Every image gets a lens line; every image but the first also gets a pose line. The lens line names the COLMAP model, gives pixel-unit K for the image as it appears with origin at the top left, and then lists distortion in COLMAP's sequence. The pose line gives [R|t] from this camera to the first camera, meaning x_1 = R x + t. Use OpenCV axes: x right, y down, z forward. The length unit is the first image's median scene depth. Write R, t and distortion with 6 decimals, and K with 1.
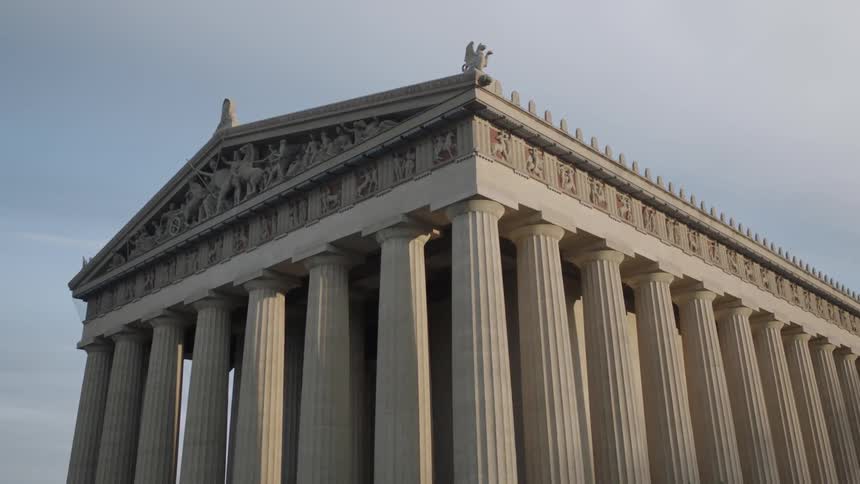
lens RADIAL K [[843.4, 0, 430.0], [0, 843.4, 242.0], [0, 0, 1]] dist [-0.004346, -0.009887]
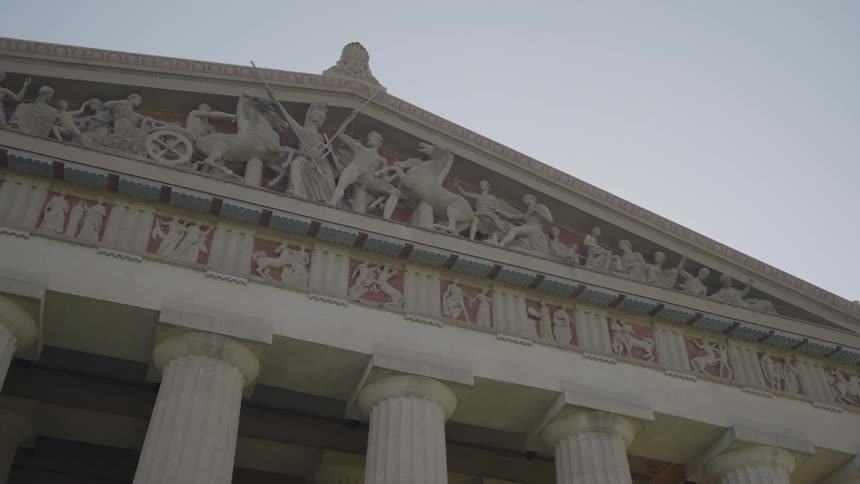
lens RADIAL K [[843.4, 0, 430.0], [0, 843.4, 242.0], [0, 0, 1]] dist [-0.004346, -0.009887]
pose [[0.448777, 0.567284, 0.690499, -0.616093], [-0.358938, 0.822036, -0.442064, 0.203769], [-0.818391, -0.049458, 0.572530, 0.725092]]
